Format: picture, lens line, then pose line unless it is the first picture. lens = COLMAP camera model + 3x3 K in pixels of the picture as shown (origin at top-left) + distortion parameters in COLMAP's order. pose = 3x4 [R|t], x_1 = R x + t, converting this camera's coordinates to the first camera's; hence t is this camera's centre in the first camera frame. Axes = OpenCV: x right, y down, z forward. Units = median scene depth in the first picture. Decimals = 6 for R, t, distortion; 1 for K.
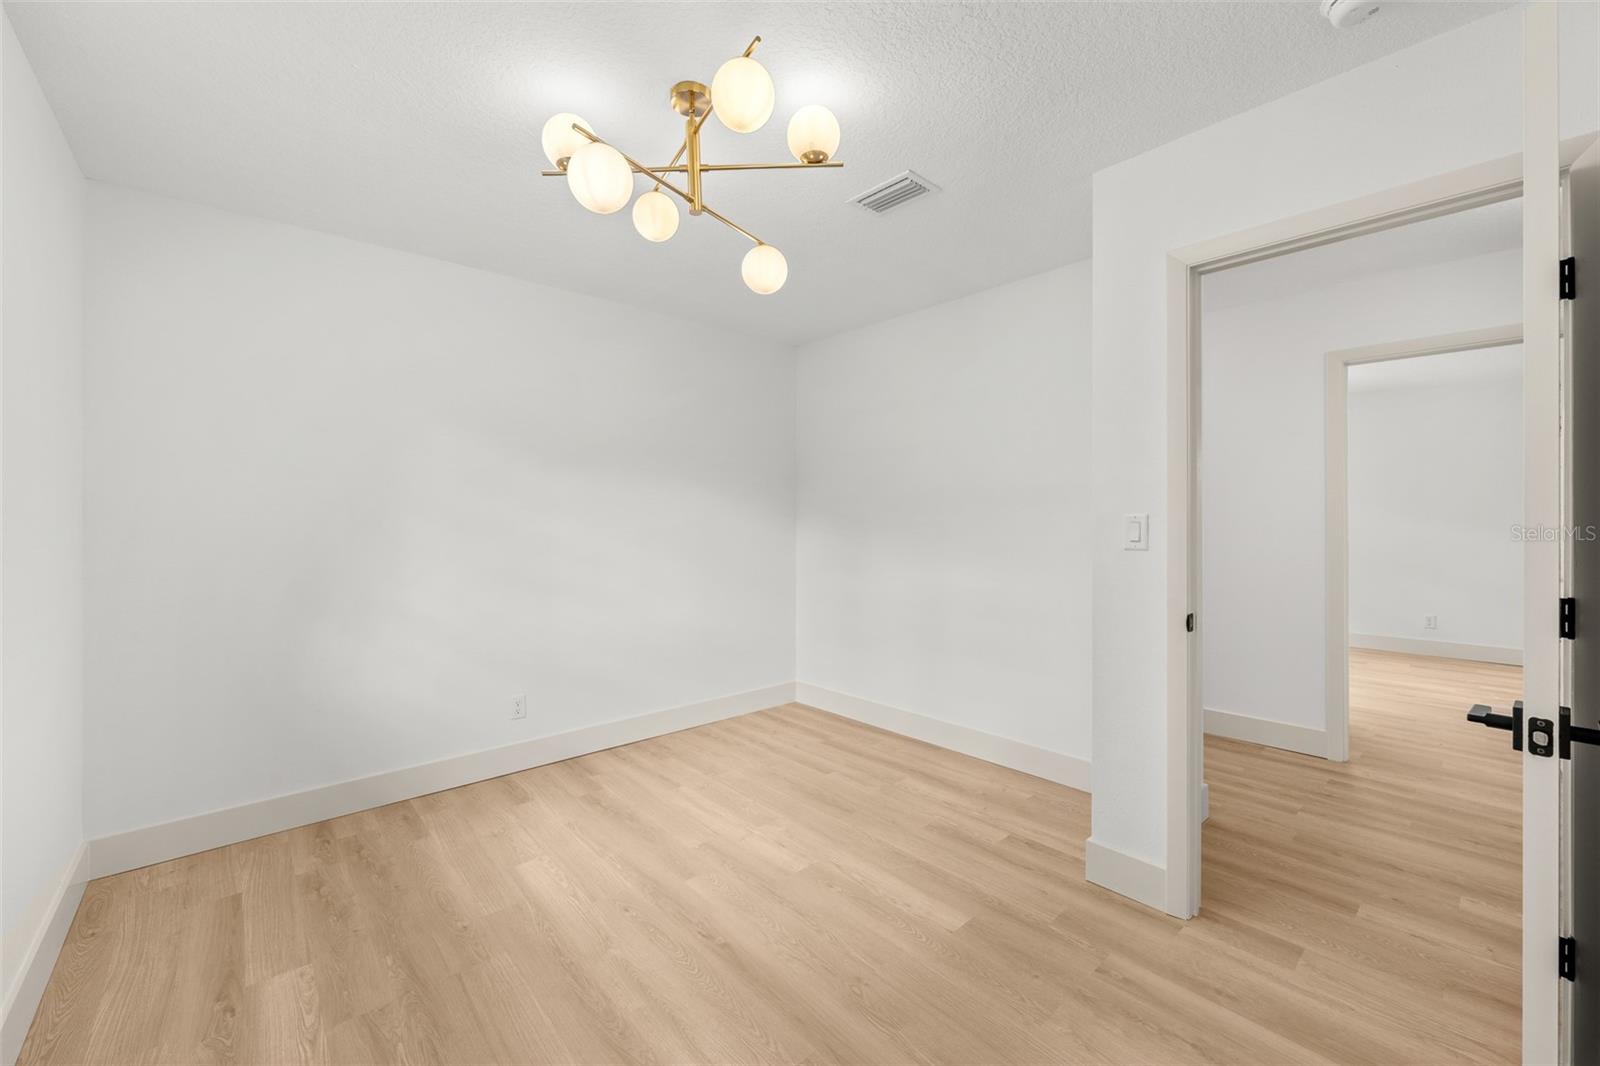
lens RADIAL K [[638.7, 0, 798.9], [0, 638.7, 538.8], [0, 0, 1]] dist [0.000570, -0.000088]
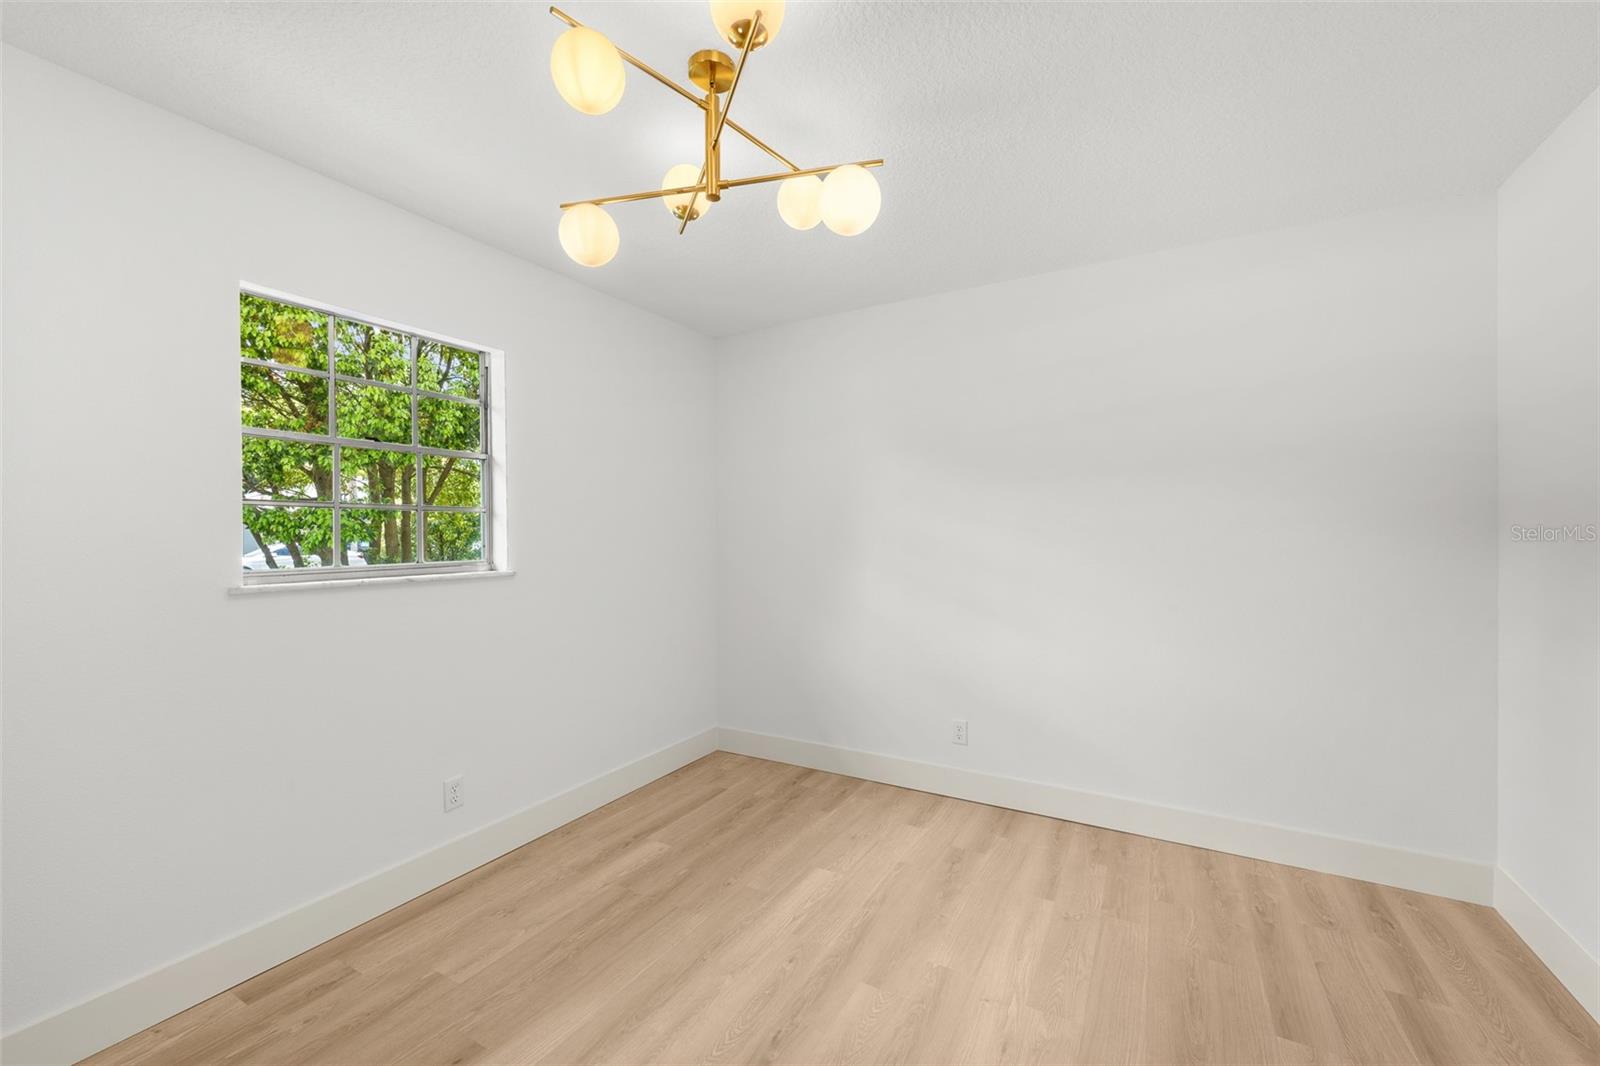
lens RADIAL K [[628.4, 0, 795.1], [0, 628.4, 527.5], [0, 0, 1]] dist [0.000249, -0.000334]
pose [[0.328928, -0.010751, -0.944294, 0.518431], [-0.027625, 0.999398, -0.021001, -0.029070], [0.943951, 0.032994, 0.328433, 0.582039]]
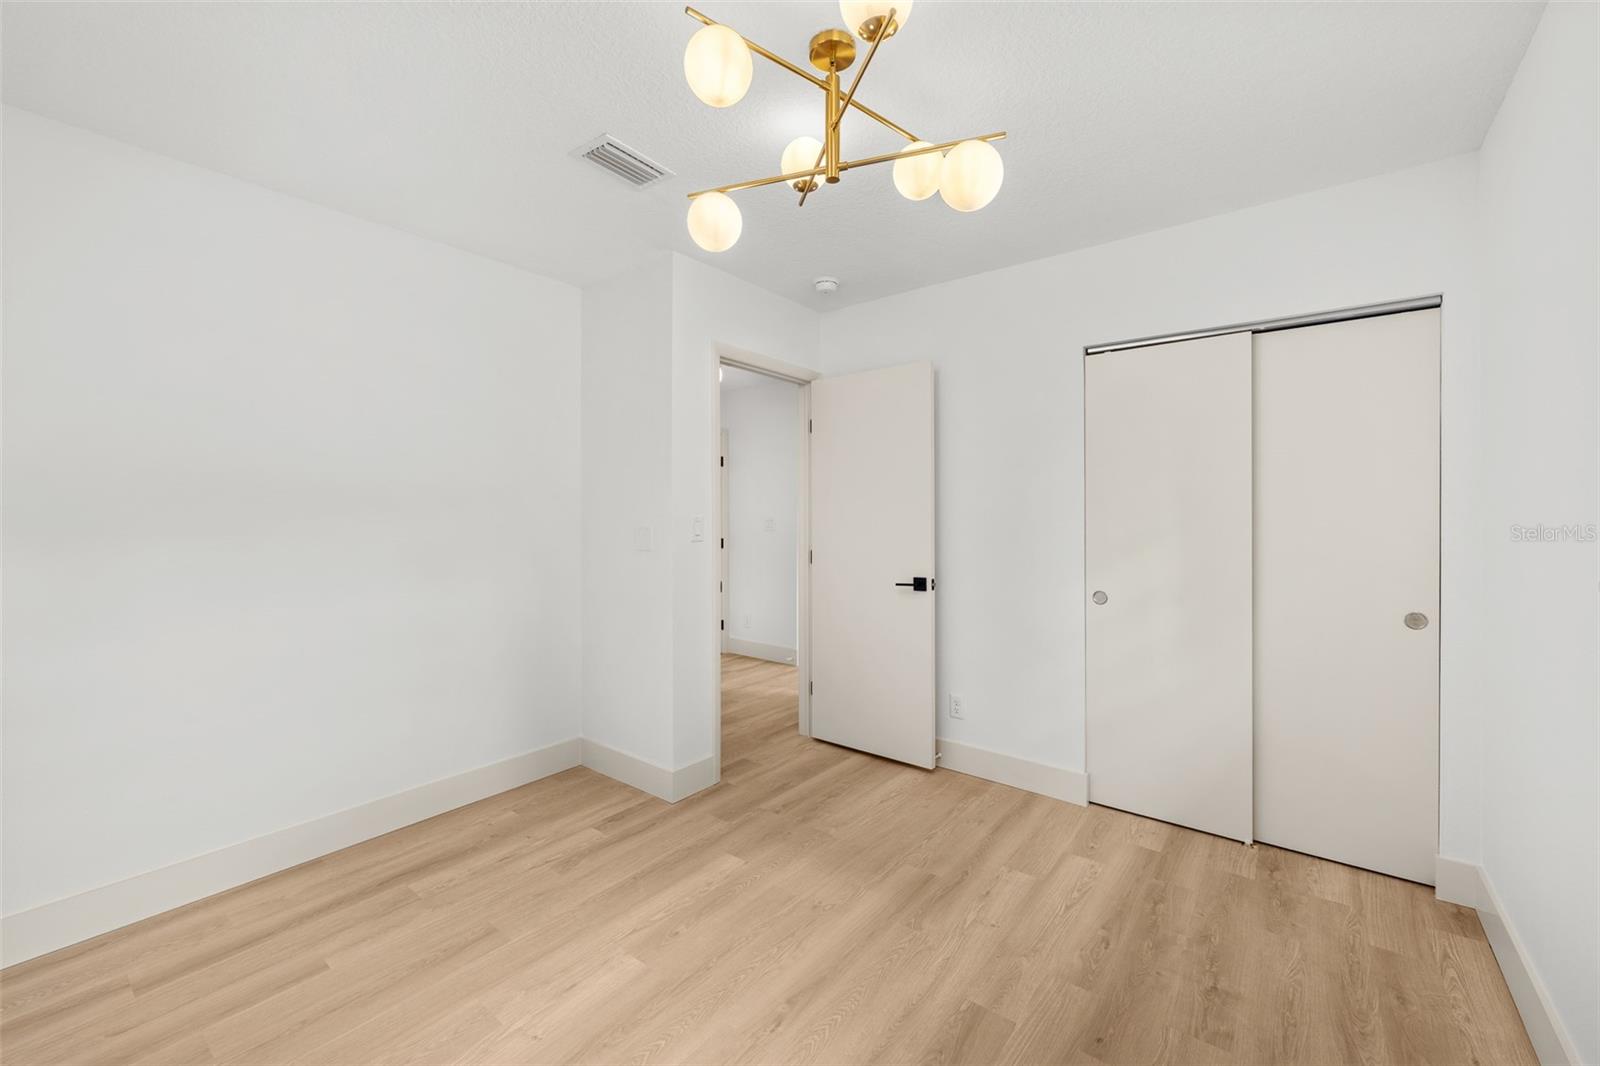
lens RADIAL K [[638.7, 0, 798.9], [0, 638.7, 538.8], [0, 0, 1]] dist [0.000570, -0.000088]
pose [[-0.173638, -0.035663, 0.984164, -0.756675], [0.032697, 0.998584, 0.041954, -0.035016], [-0.984267, 0.039464, -0.172227, 0.869923]]
